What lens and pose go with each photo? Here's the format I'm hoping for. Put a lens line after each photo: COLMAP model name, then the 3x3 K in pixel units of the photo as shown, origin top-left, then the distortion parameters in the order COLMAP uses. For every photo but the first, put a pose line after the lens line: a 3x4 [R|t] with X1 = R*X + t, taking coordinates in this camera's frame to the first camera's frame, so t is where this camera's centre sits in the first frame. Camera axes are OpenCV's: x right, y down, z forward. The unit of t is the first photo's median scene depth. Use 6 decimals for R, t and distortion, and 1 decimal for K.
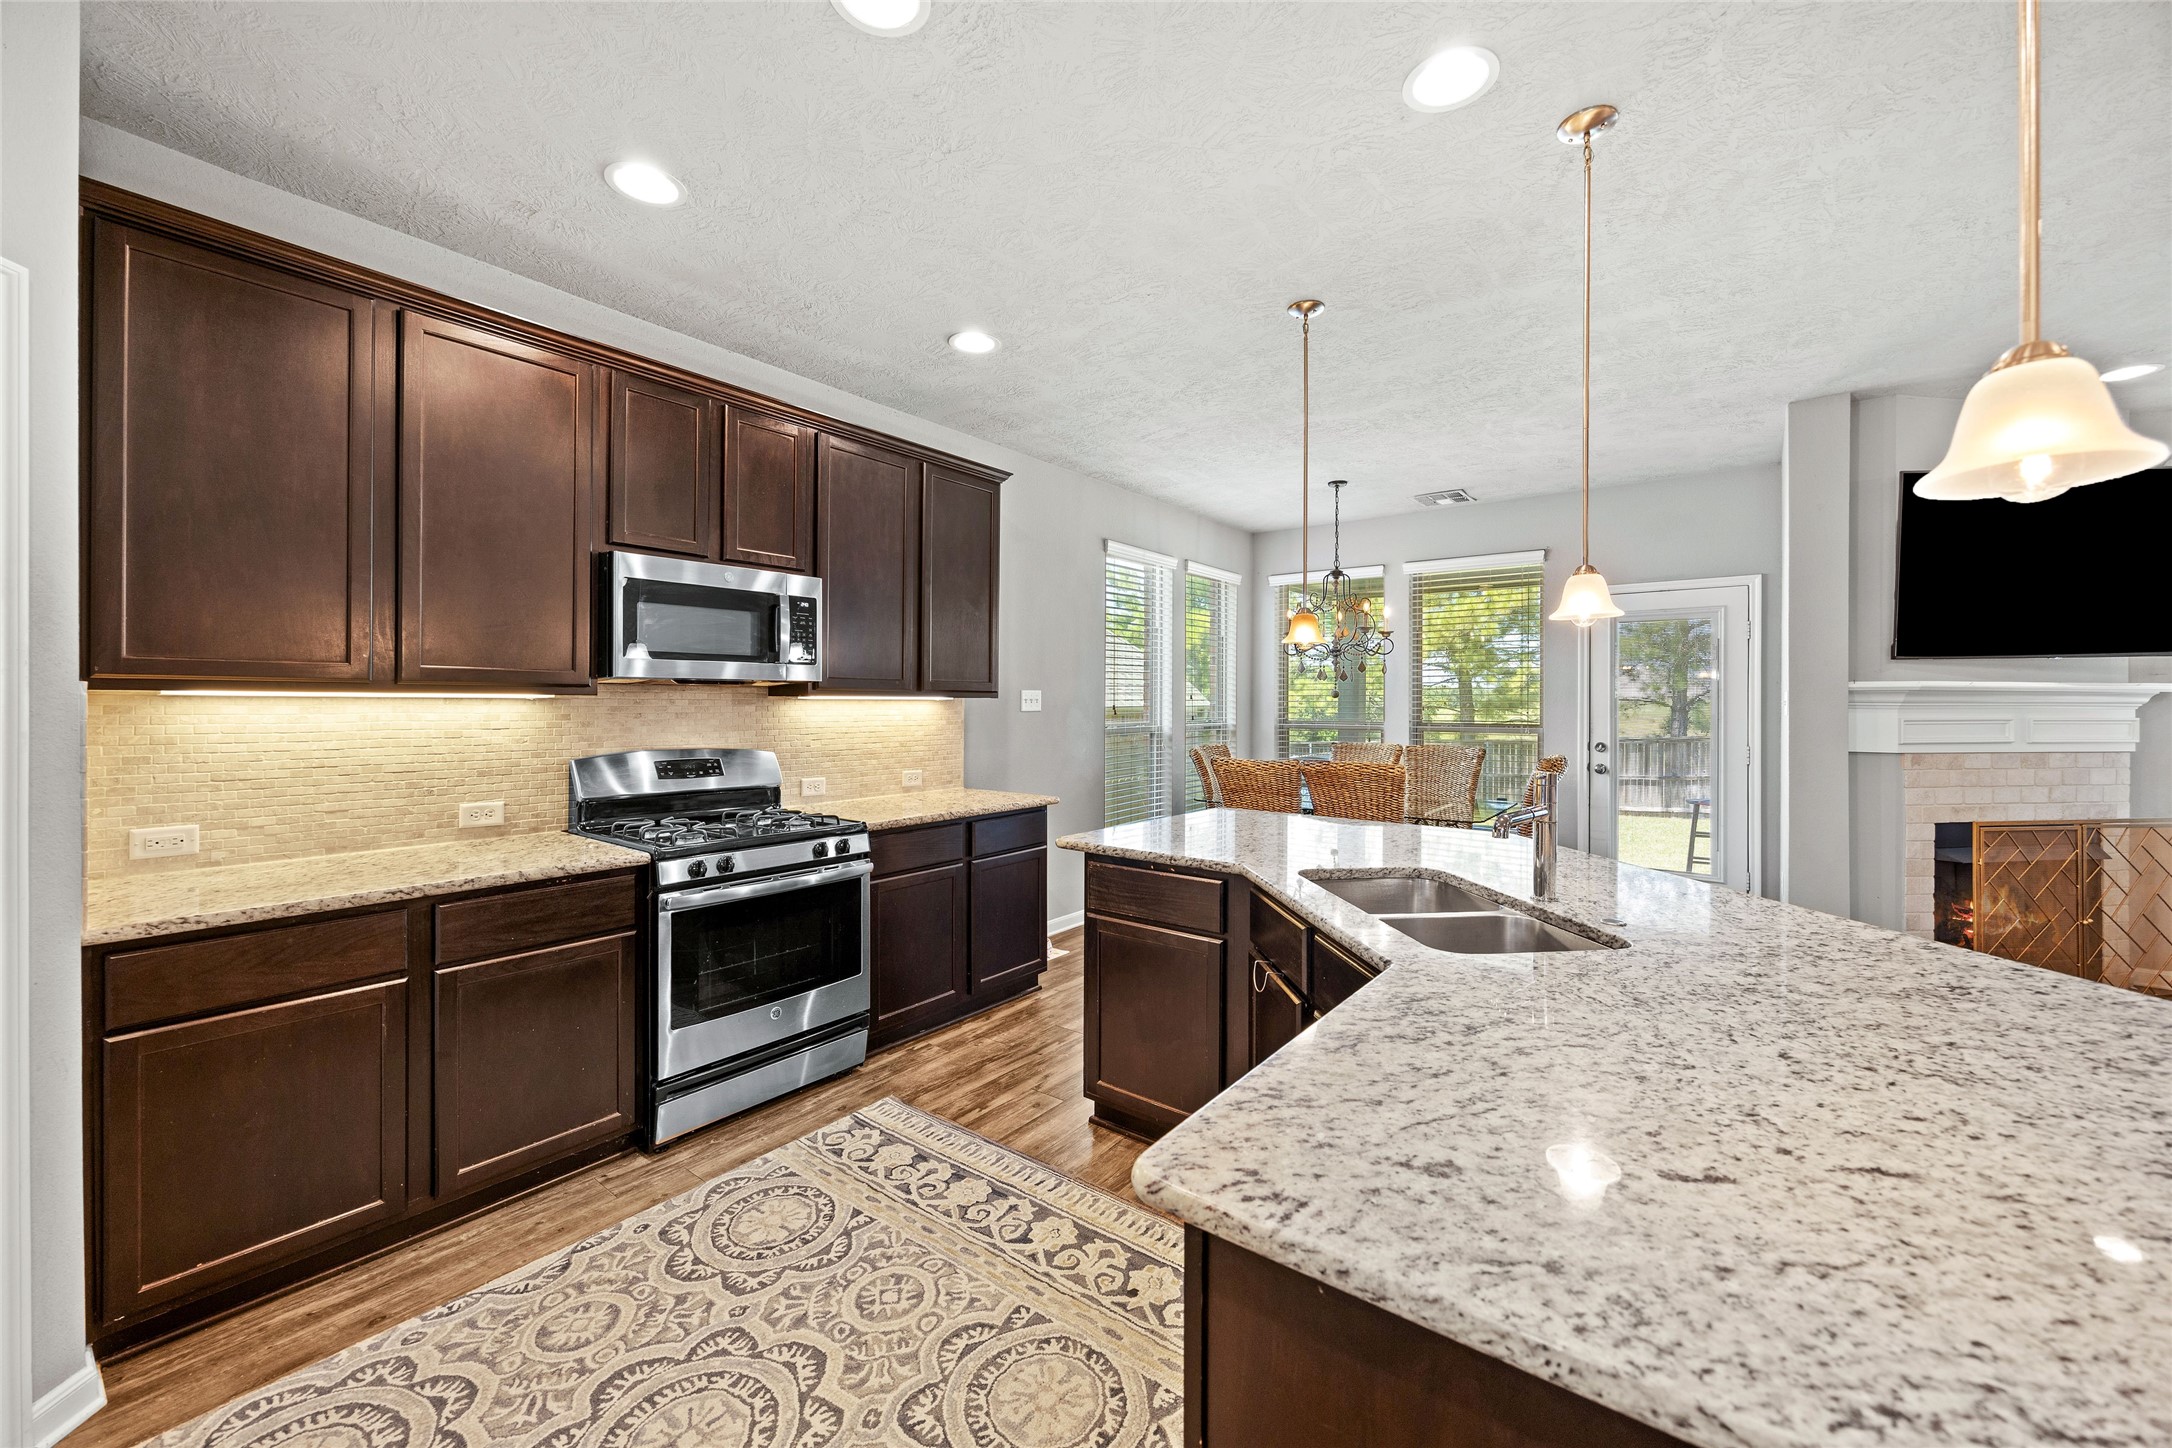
lens RADIAL K [[820.9, 0, 1093.4], [0, 820.9, 704.9], [0, 0, 1]] dist [-0.003175, -0.000305]
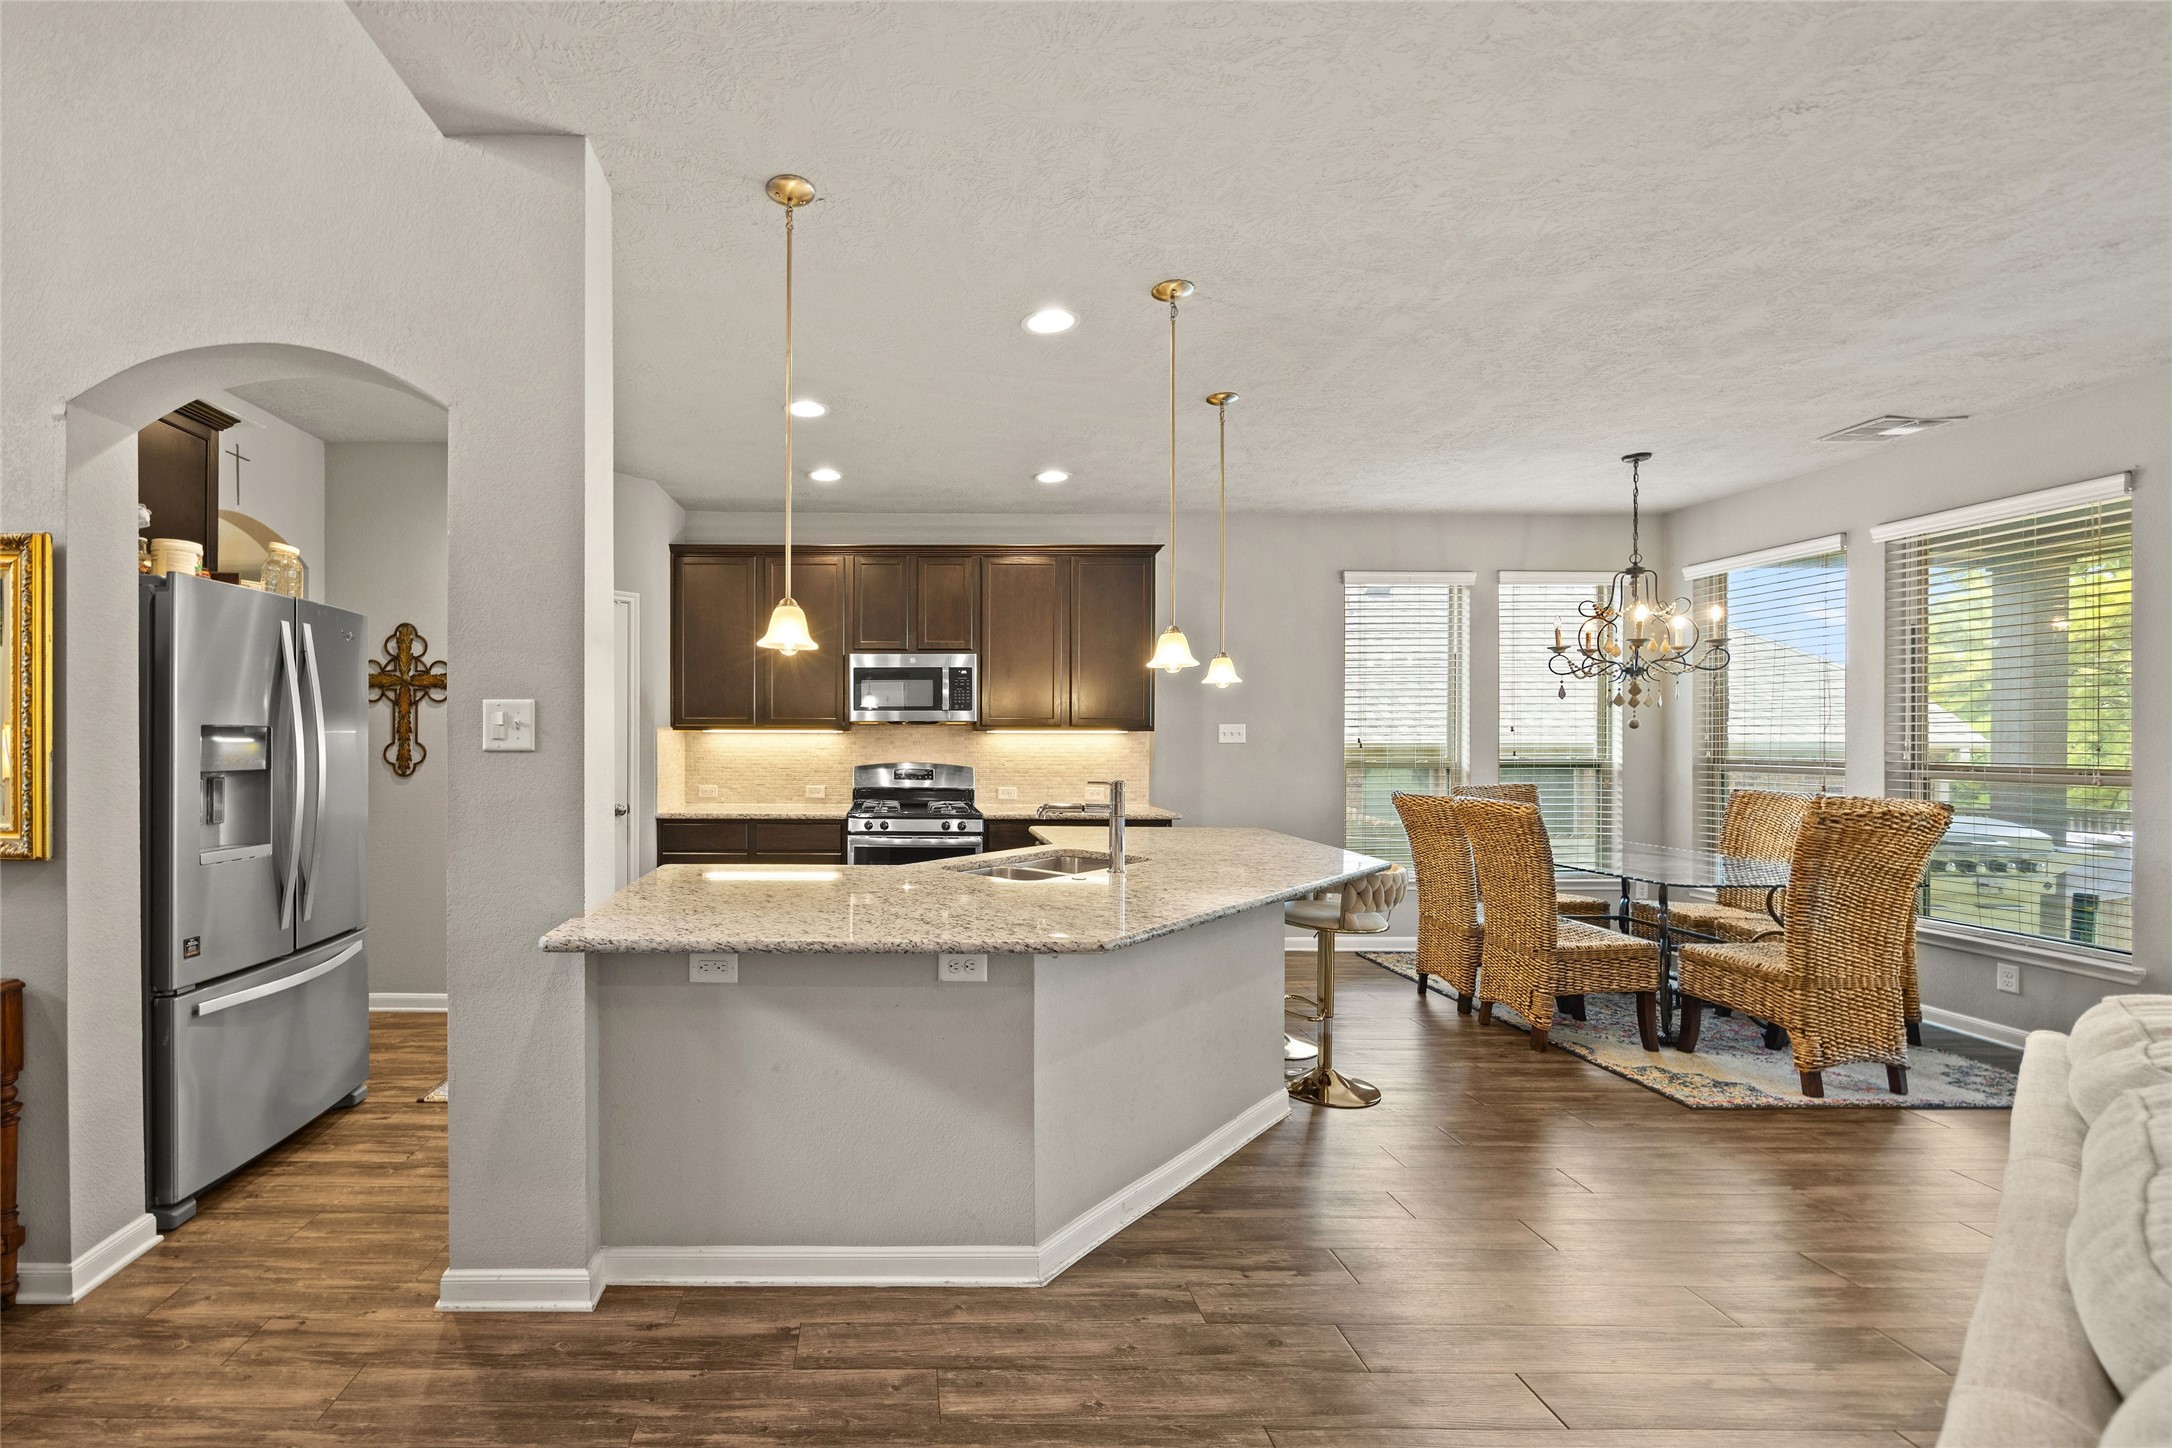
lens RADIAL K [[916.7, 0, 938.0], [0, 916.7, 738.3], [0, 0, 1]] dist [-0.001715, -0.000212]
pose [[0.629358, -0.001189, -0.777114, 0.788468], [-0.001966, 0.999993, -0.003122, 0.007404], [0.777113, 0.003493, 0.629352, -0.111166]]
